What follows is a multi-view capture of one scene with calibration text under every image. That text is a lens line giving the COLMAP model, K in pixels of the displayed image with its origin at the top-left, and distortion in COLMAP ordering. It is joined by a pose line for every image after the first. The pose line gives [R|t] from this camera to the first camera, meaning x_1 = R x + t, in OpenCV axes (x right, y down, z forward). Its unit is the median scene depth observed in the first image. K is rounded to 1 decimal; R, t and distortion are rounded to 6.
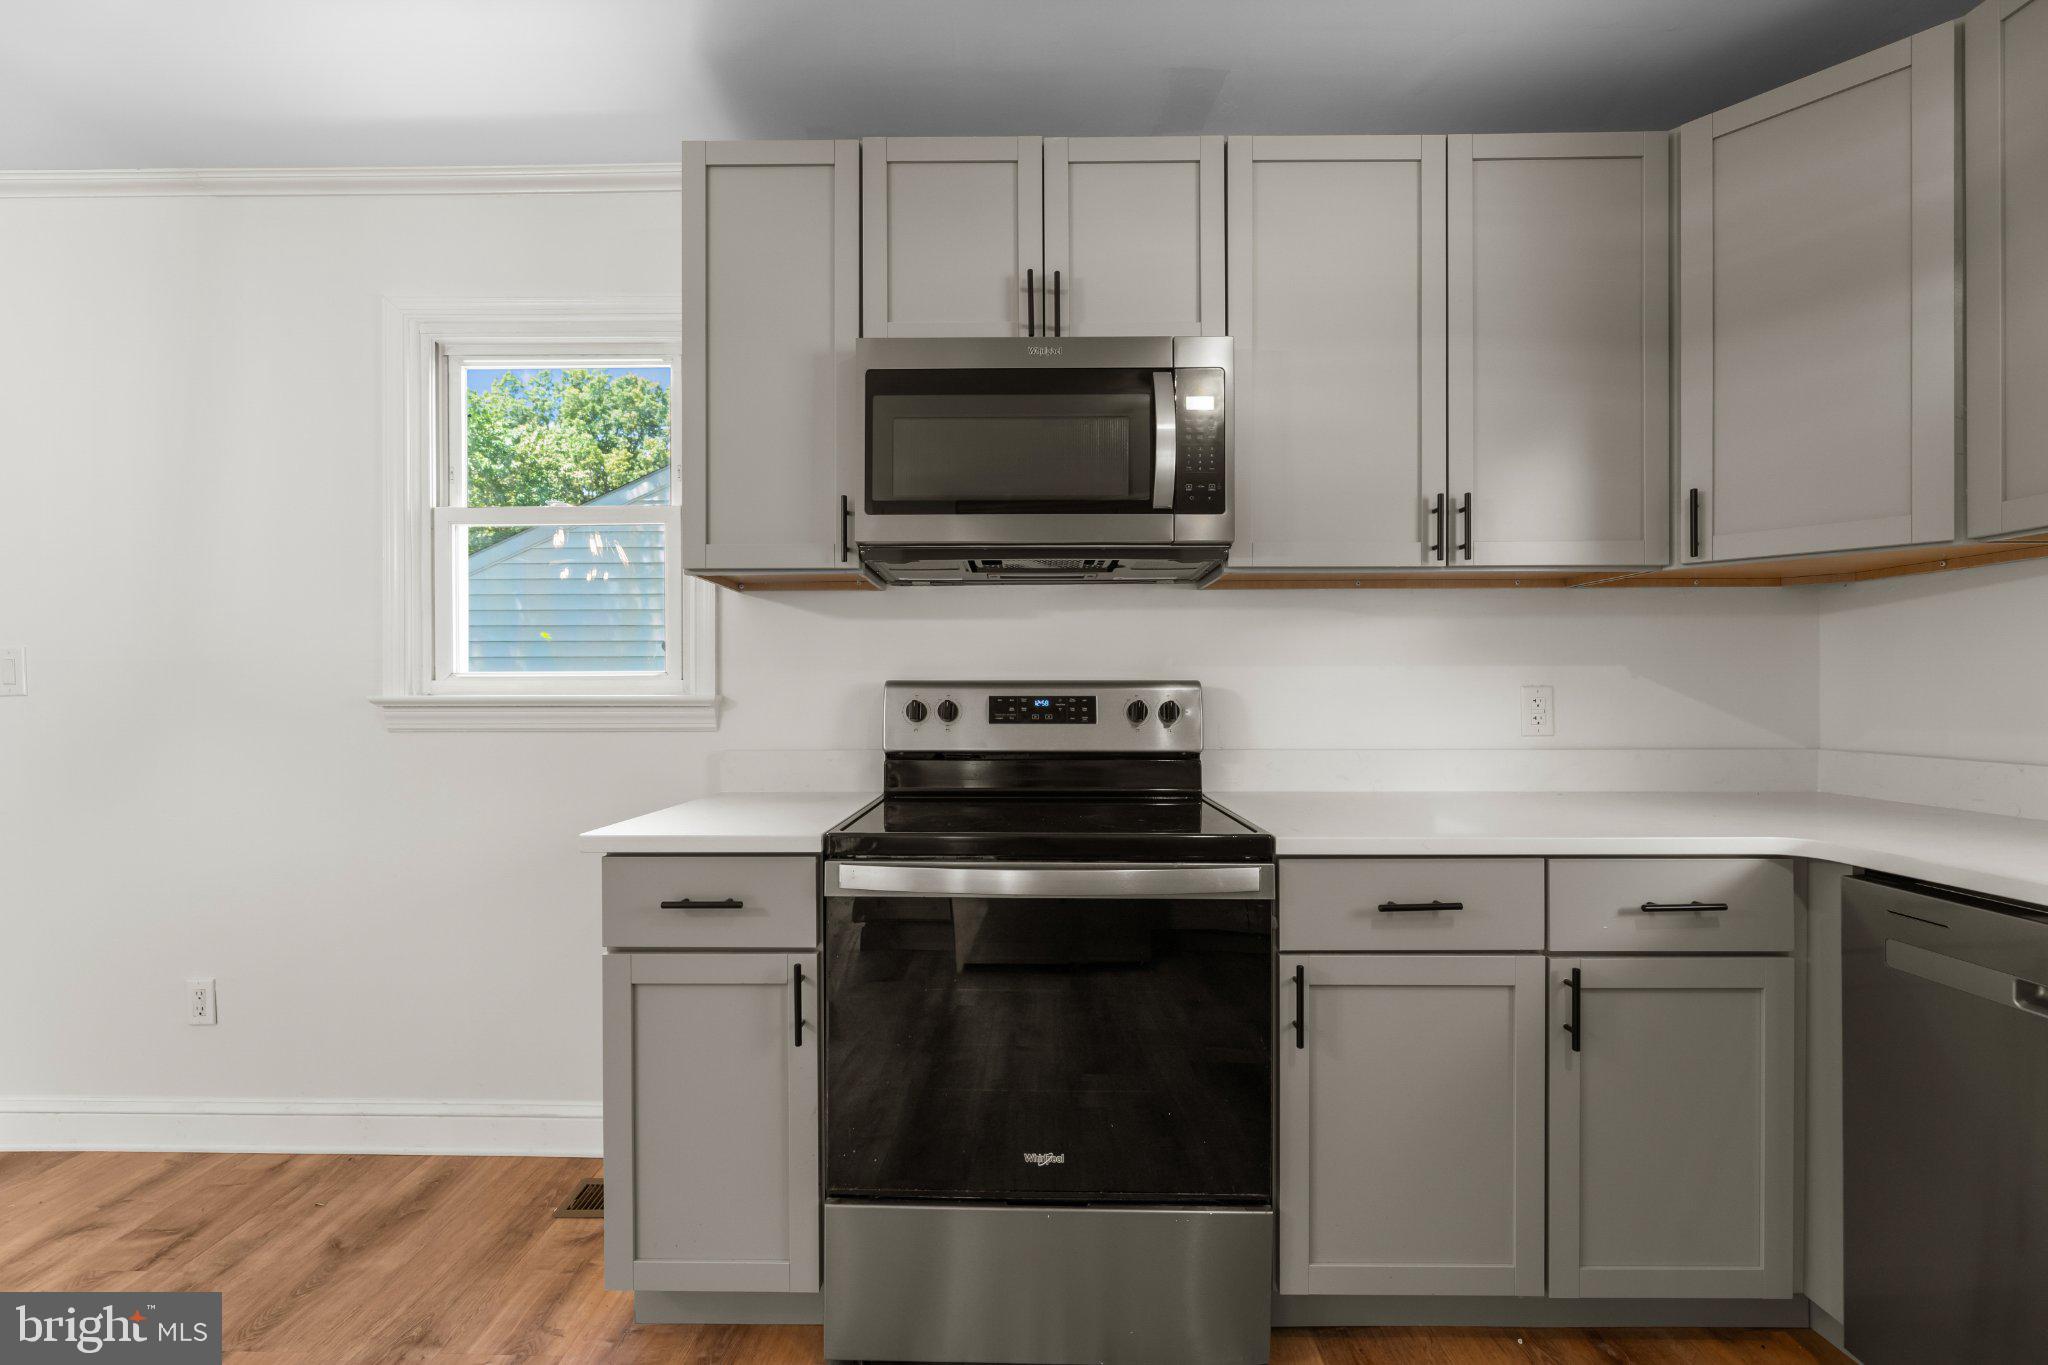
lens RADIAL K [[828.9, 0, 1015.4], [0, 828.9, 691.9], [0, 0, 1]] dist [-0.003795, 0.000991]
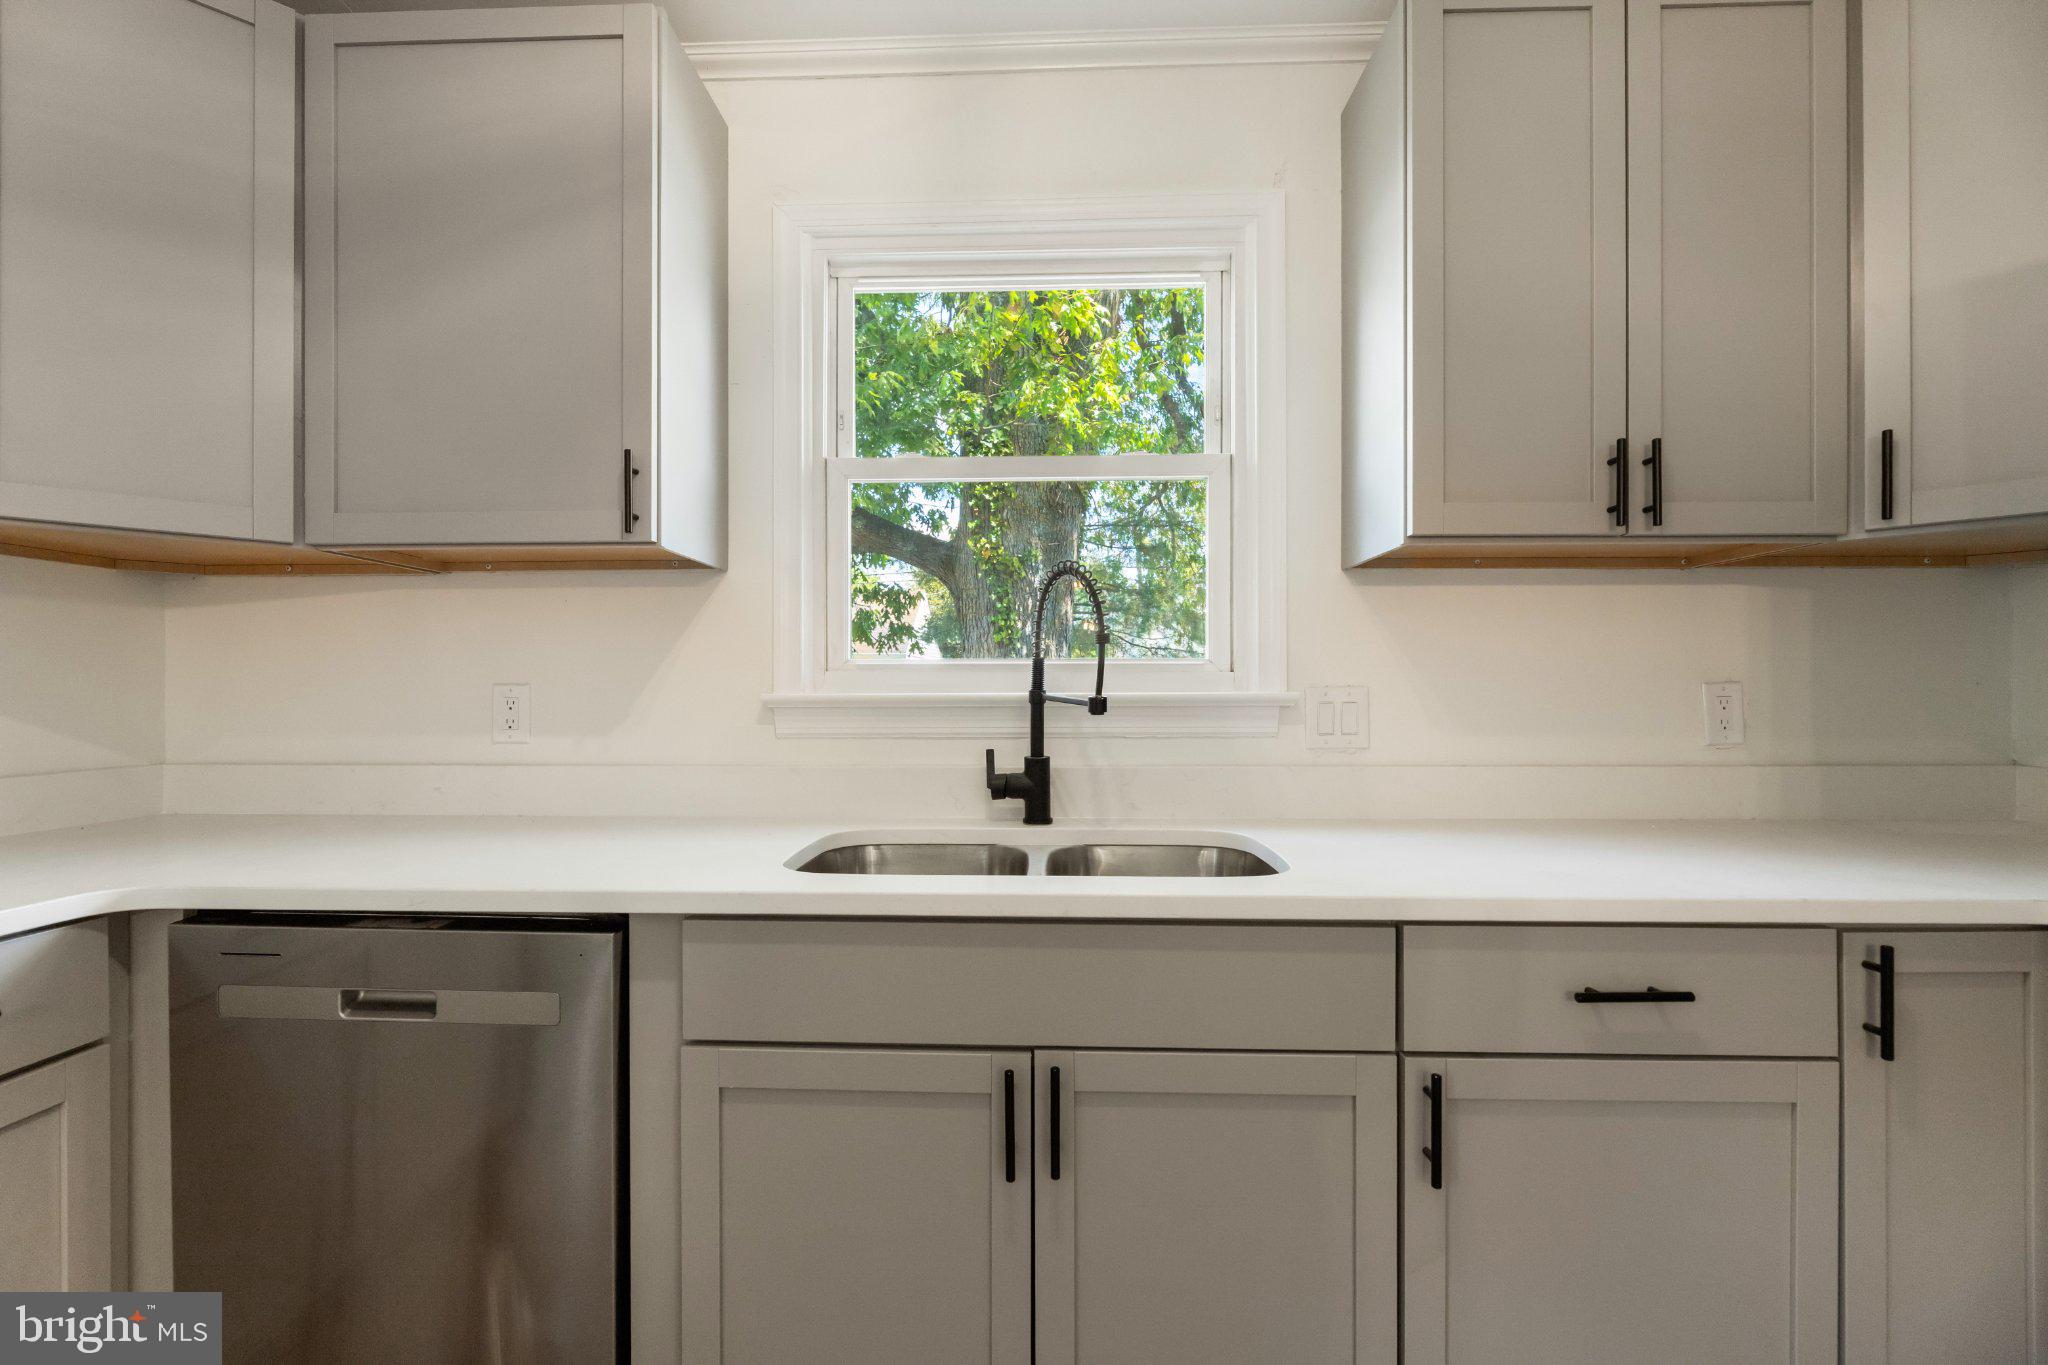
lens RADIAL K [[828.9, 0, 1017.5], [0, 828.9, 689.5], [0, 0, 1]] dist [-0.003795, 0.000991]
pose [[0.021042, 0.000724, 0.999778, 0.178791], [0.002723, 0.999996, -0.000782, -0.007960], [-0.999775, 0.002739, 0.021040, 0.126264]]
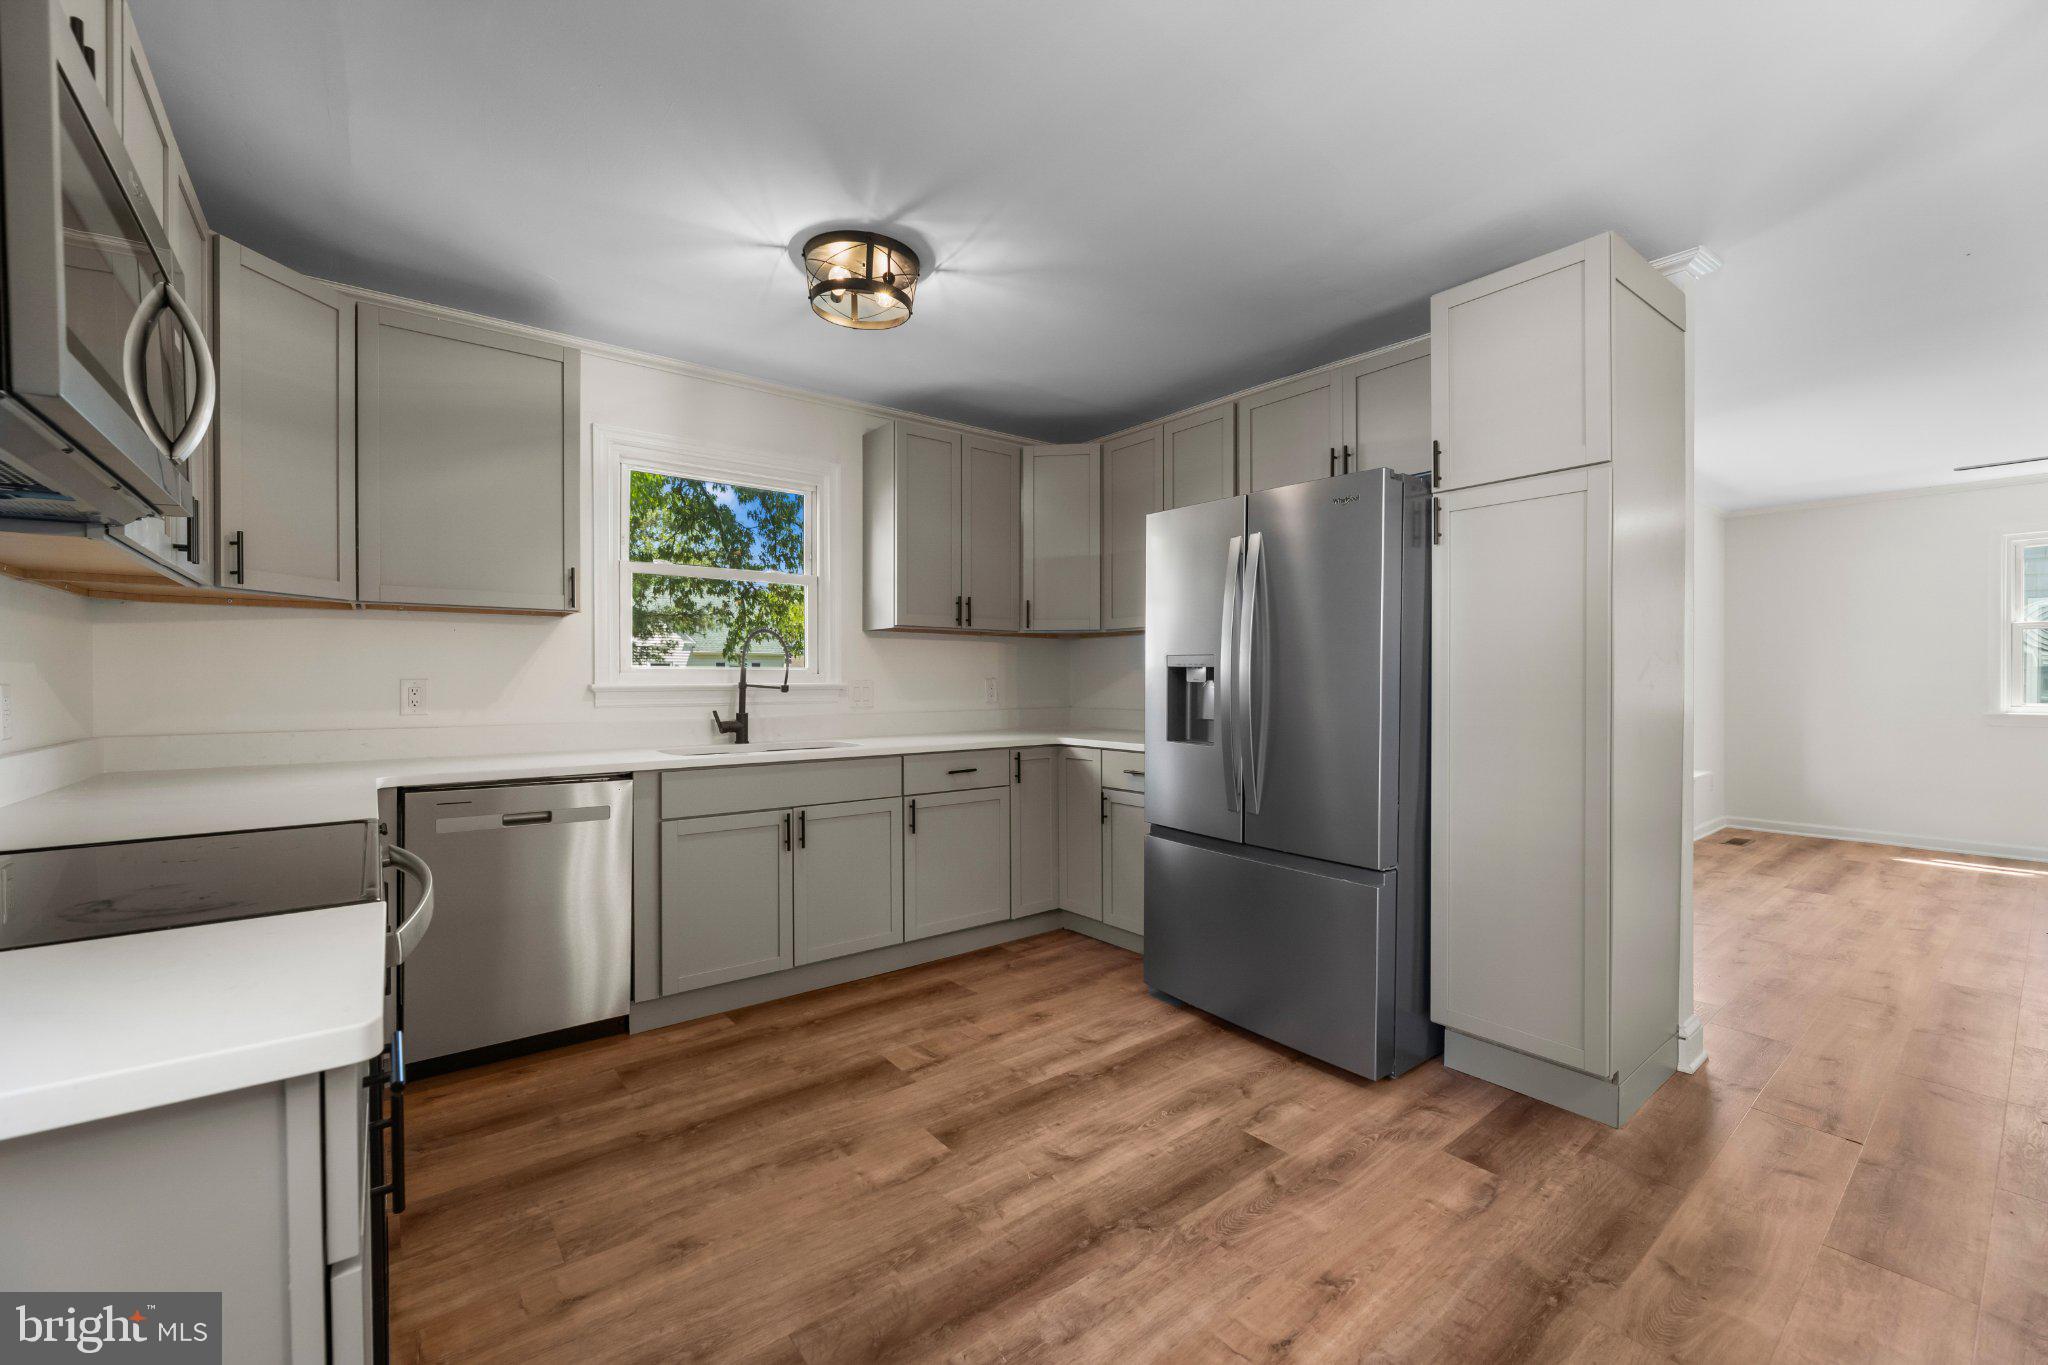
lens RADIAL K [[828.9, 0, 1017.8], [0, 828.9, 683.6], [0, 0, 1]] dist [-0.003795, 0.000991]
pose [[-0.624494, -0.000530, 0.781030, -1.074304], [0.003894, 0.999985, 0.003792, -0.009969], [-0.781020, 0.005410, -0.624483, 0.985410]]
